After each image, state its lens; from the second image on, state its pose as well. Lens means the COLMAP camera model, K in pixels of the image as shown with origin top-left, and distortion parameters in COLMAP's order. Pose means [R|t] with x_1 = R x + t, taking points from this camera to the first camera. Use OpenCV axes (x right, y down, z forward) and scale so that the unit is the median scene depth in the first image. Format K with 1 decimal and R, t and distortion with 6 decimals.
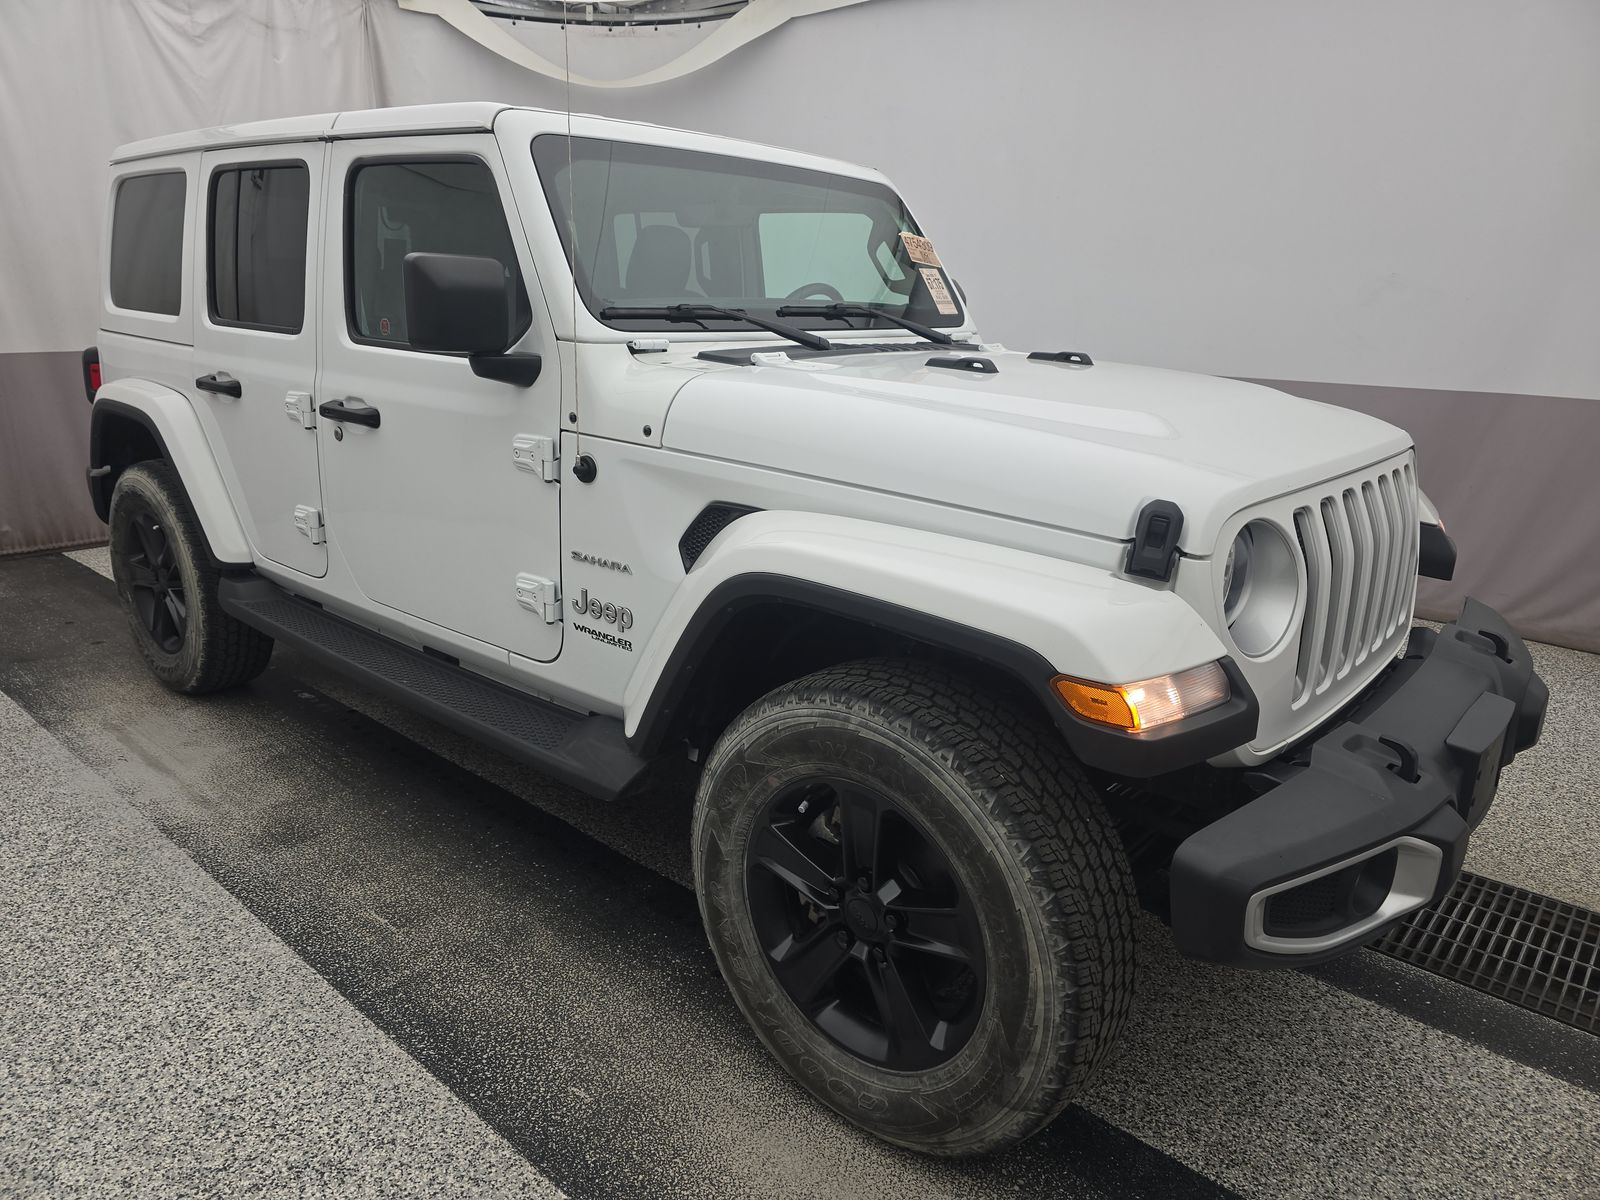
lens RADIAL K [[1088.2, 0, 793.3], [0, 1088.2, 595.9], [0, 0, 1]] dist [0.000671, -0.001271]
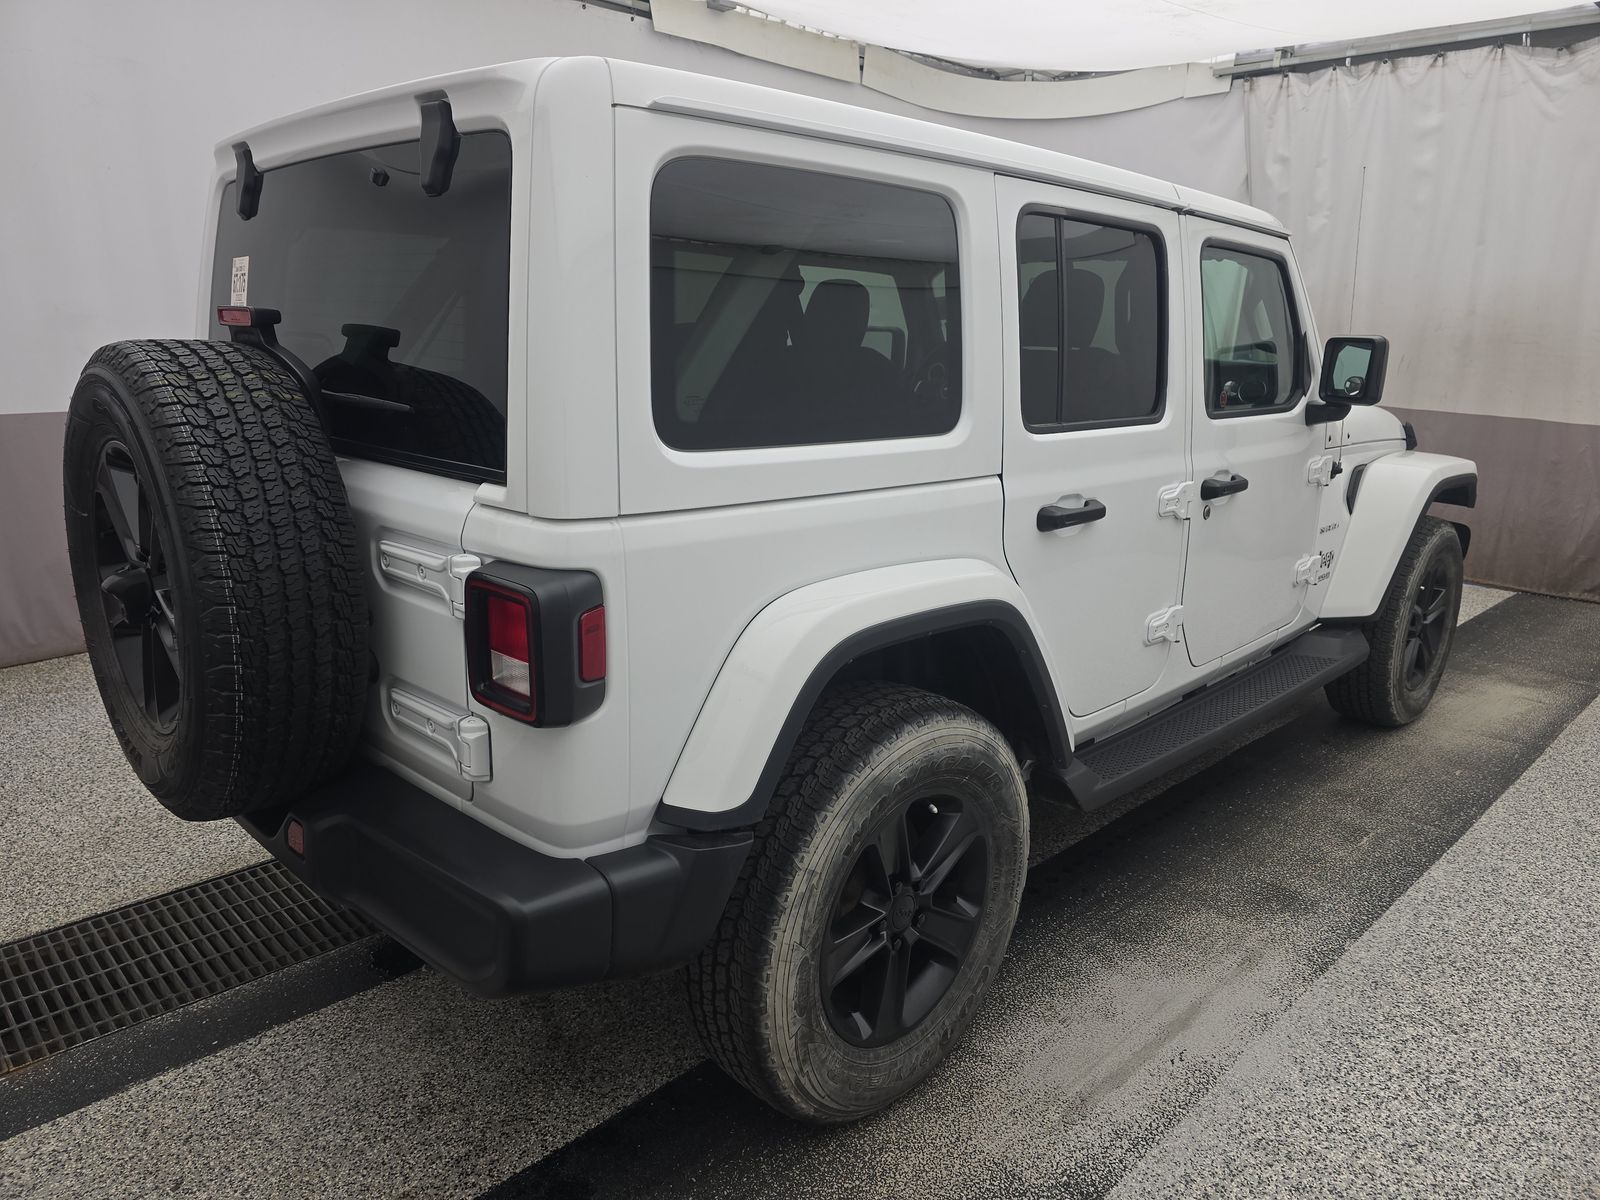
lens RADIAL K [[1088.2, 0, 797.6], [0, 1088.2, 593.6], [0, 0, 1]] dist [0.000671, -0.001271]
pose [[0.080408, -0.276099, 0.957760, -1.356804], [0.260967, 0.933185, 0.247106, -0.403978], [-0.961993, 0.230075, 0.147089, 1.181896]]
